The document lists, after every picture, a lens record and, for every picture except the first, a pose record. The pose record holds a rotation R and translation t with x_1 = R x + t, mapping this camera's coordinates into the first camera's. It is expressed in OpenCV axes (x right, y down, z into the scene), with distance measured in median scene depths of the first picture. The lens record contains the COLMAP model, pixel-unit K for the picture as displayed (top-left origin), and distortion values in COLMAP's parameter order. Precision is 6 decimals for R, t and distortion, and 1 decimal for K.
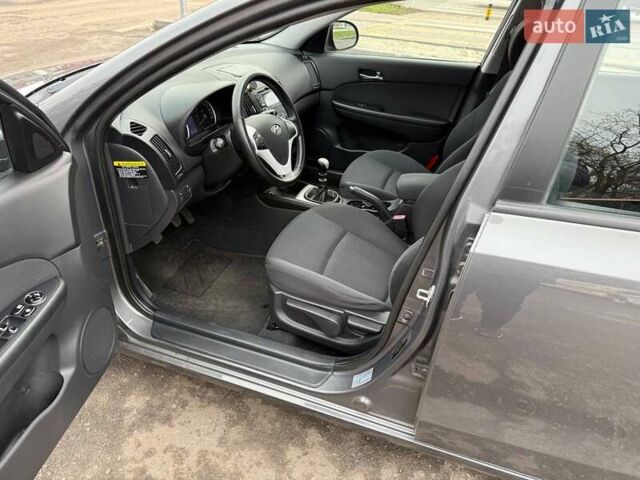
lens RADIAL K [[447.6, 0, 324.3], [0, 447.6, 242.4], [0, 0, 1]] dist [0.170371, -0.338004]
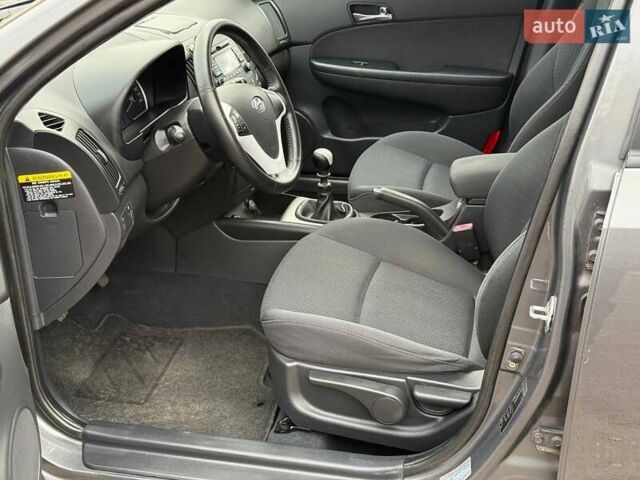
lens RADIAL K [[897.3, 0, 320.6], [0, 897.3, 241.5], [0, 0, 1]] dist [0.195375, -0.352725]
pose [[0.990719, -0.114318, 0.073540, -0.135818], [0.122418, 0.985537, -0.117175, 0.096816], [-0.059081, 0.125090, 0.990385, -0.224754]]
